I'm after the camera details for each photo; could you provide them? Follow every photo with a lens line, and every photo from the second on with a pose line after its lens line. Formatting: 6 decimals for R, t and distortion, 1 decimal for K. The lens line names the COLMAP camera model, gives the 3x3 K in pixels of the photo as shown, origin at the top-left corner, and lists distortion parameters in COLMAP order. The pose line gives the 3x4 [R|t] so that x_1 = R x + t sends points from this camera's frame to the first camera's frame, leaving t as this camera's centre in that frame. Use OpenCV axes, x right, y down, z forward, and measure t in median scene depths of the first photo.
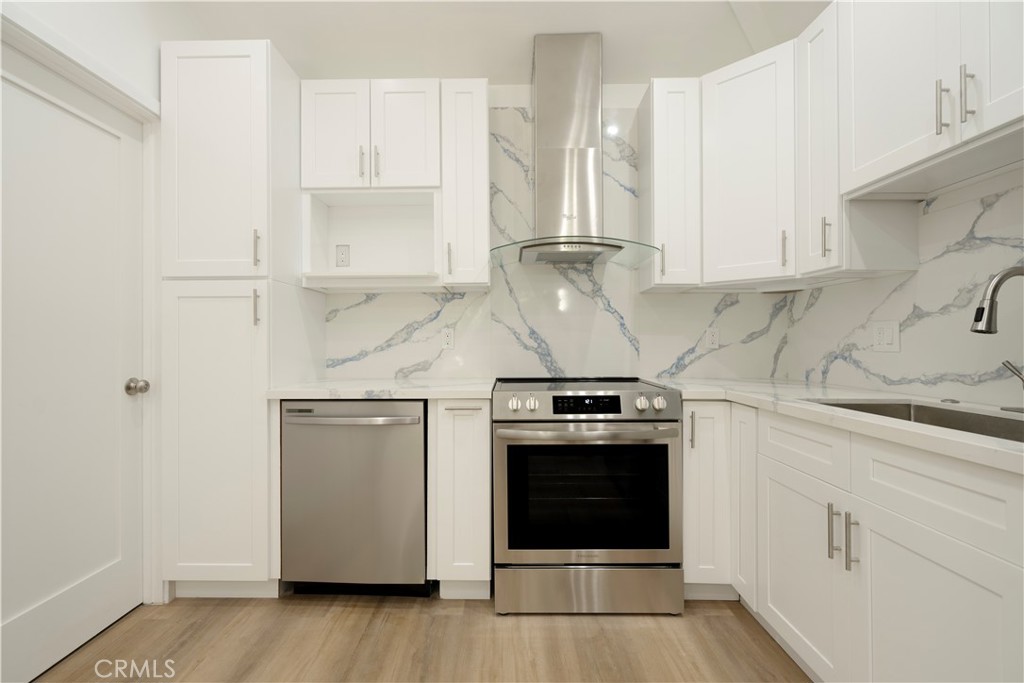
lens RADIAL K [[464.4, 0, 507.8], [0, 464.4, 334.8], [0, 0, 1]] dist [-0.005948, 0.003809]
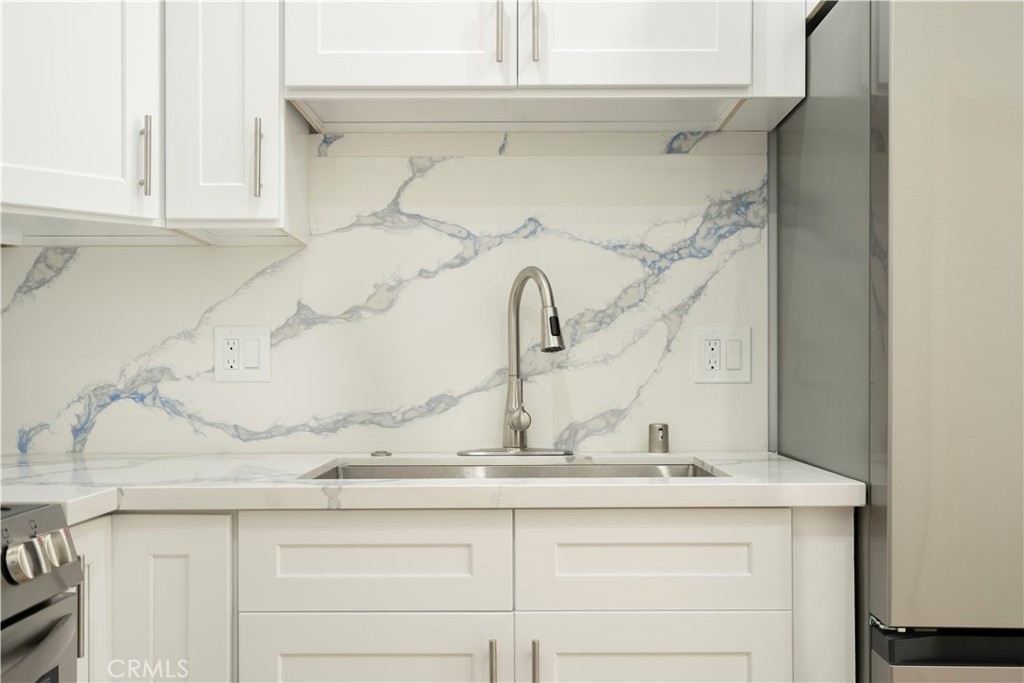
lens RADIAL K [[1011.2, 0, 510.1], [0, 1011.2, 364.4], [0, 0, 1]] dist [0.009663, 0.000000]
pose [[0.011199, -0.001722, 0.999936, -0.337482], [-0.011762, 0.999929, 0.001854, 0.008119], [-0.999868, -0.011782, 0.011178, 0.565083]]
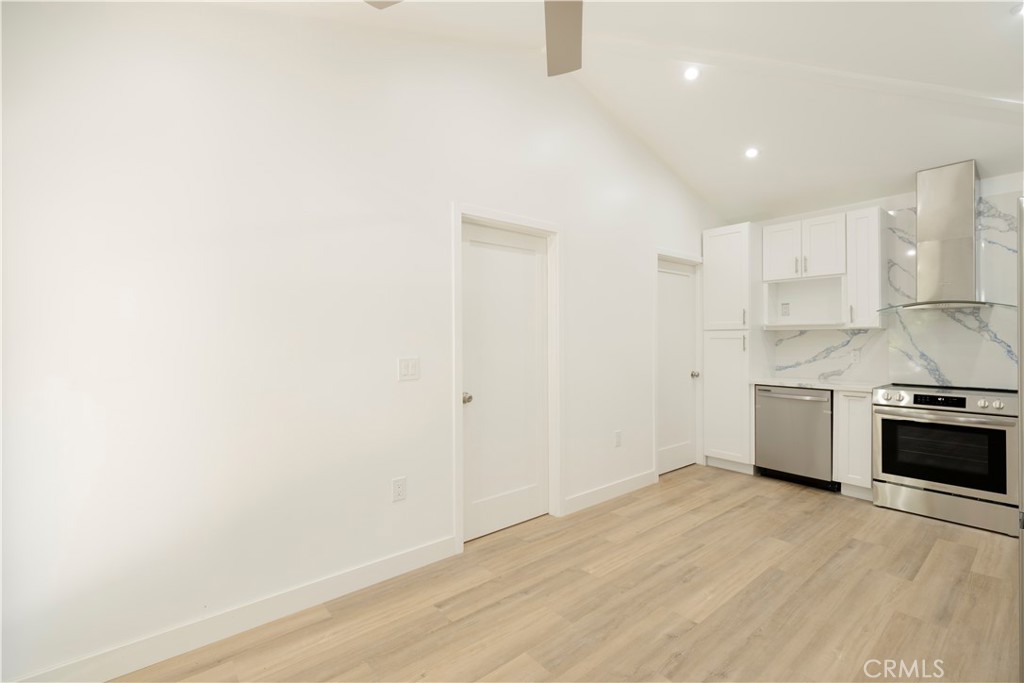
lens RADIAL K [[464.4, 0, 509.2], [0, 464.4, 340.9], [0, 0, 1]] dist [-0.005948, 0.003809]
pose [[0.639717, 0.006415, -0.768584, 0.407766], [0.007994, 0.999856, 0.014999, -0.097998], [0.768569, -0.015739, 0.639573, -1.167158]]
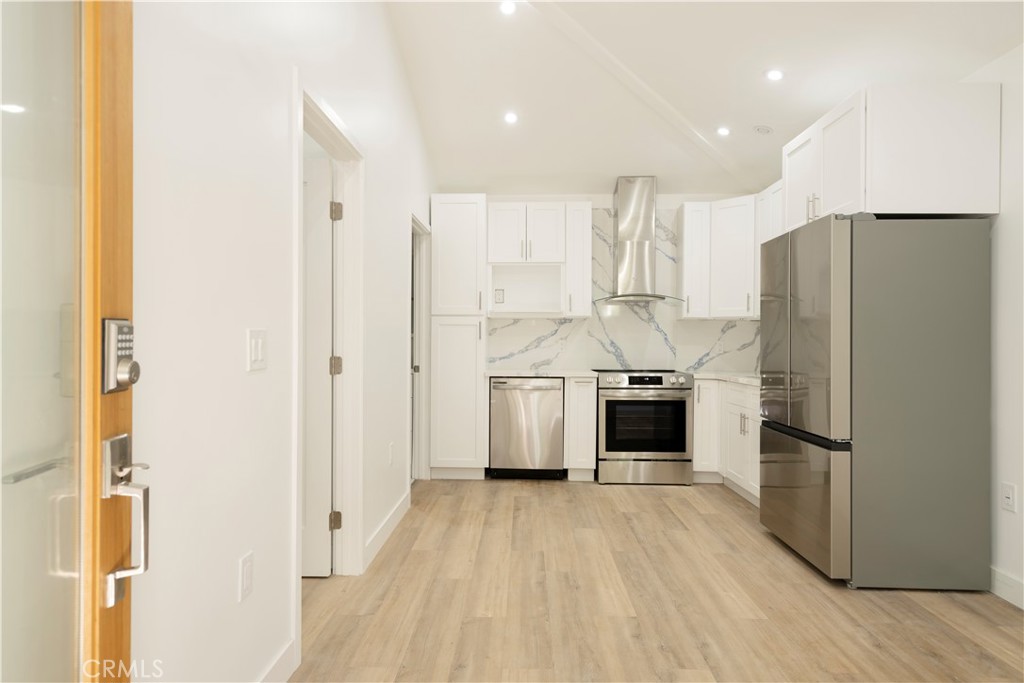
lens RADIAL K [[623.9, 0, 511.0], [0, 623.9, 344.9], [0, 0, 1]] dist [0.017899, 0.001155]
pose [[0.999677, 0.009435, -0.023582, -0.301446], [-0.009026, 0.999808, 0.017381, -0.039051], [0.023742, -0.017162, 0.999571, -1.473167]]
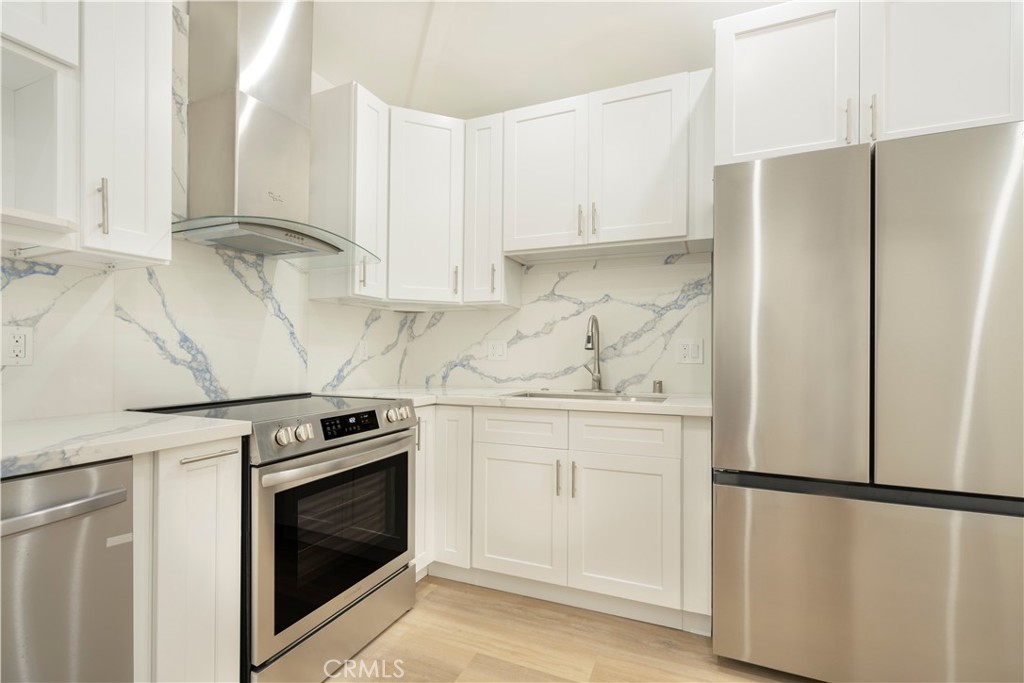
lens RADIAL K [[464.4, 0, 511.4], [0, 464.4, 348.8], [0, 0, 1]] dist [-0.005948, 0.003809]
pose [[0.392107, 0.011525, 0.919847, -0.455636], [-0.017553, 0.999833, -0.005045, 0.004779], [-0.919752, -0.014168, 0.392244, 0.319191]]
